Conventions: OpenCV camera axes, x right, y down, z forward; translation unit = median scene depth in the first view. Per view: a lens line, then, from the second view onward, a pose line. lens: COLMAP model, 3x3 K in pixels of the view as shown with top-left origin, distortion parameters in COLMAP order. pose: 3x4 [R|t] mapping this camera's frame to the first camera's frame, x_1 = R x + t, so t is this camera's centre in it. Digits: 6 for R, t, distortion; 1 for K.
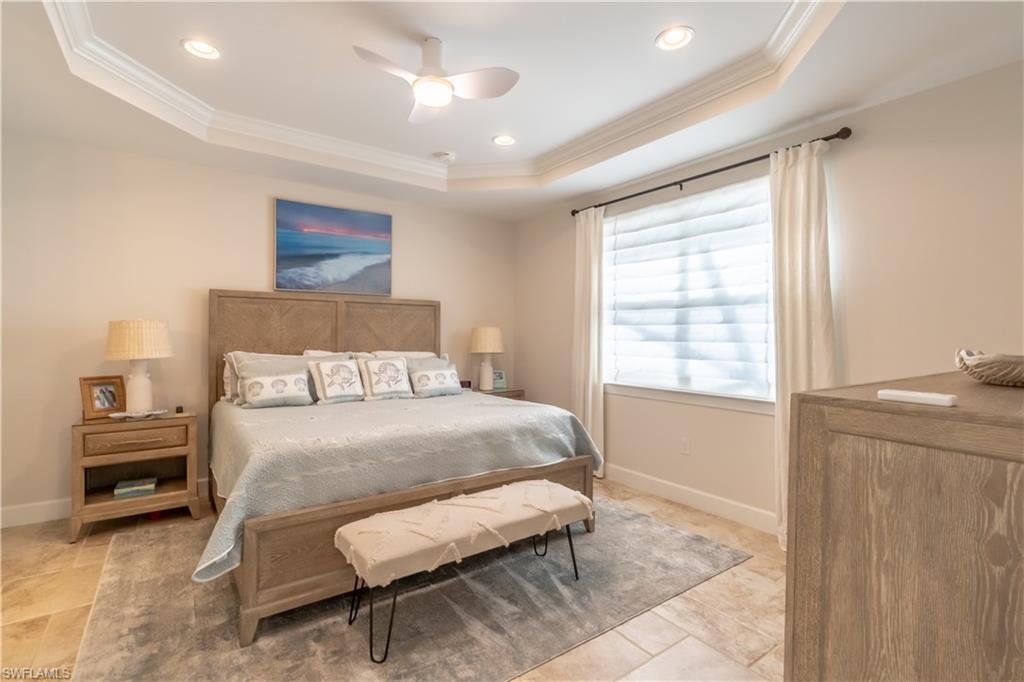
lens RADIAL K [[461.8, 0, 513.0], [0, 461.8, 339.8], [0, 0, 1]] dist [-0.007431, 0.000972]
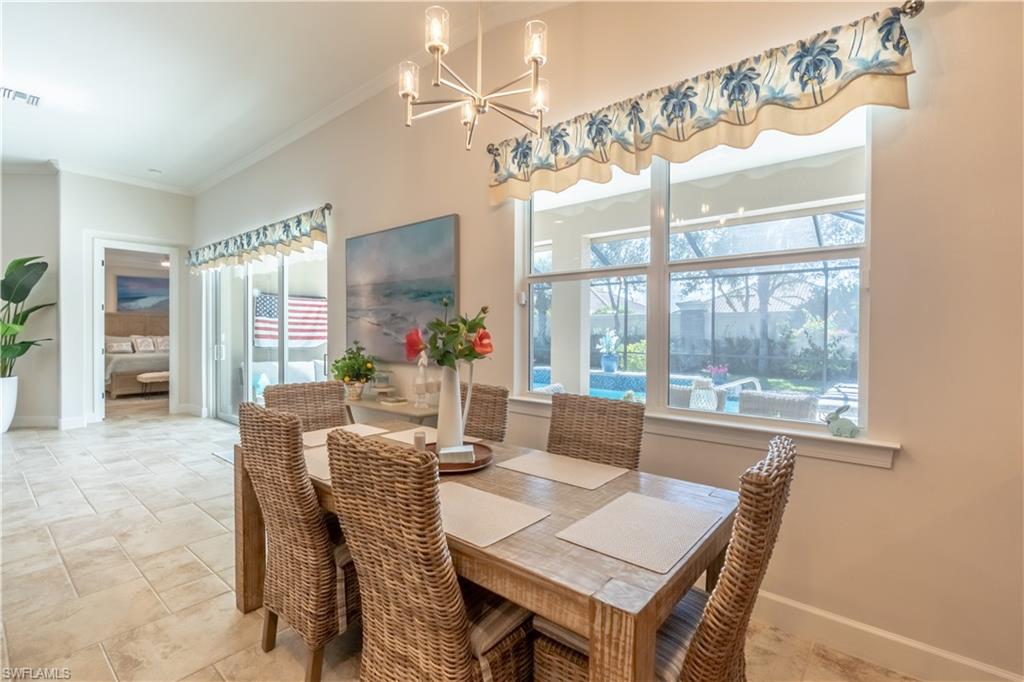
lens RADIAL K [[461.8, 0, 510.2], [0, 461.8, 340.1], [0, 0, 1]] dist [-0.007431, 0.000972]
pose [[0.969282, -0.005285, 0.245897, 1.066308], [0.000284, 0.999792, 0.020369, -0.002053], [-0.245953, -0.019673, 0.969082, -2.206650]]
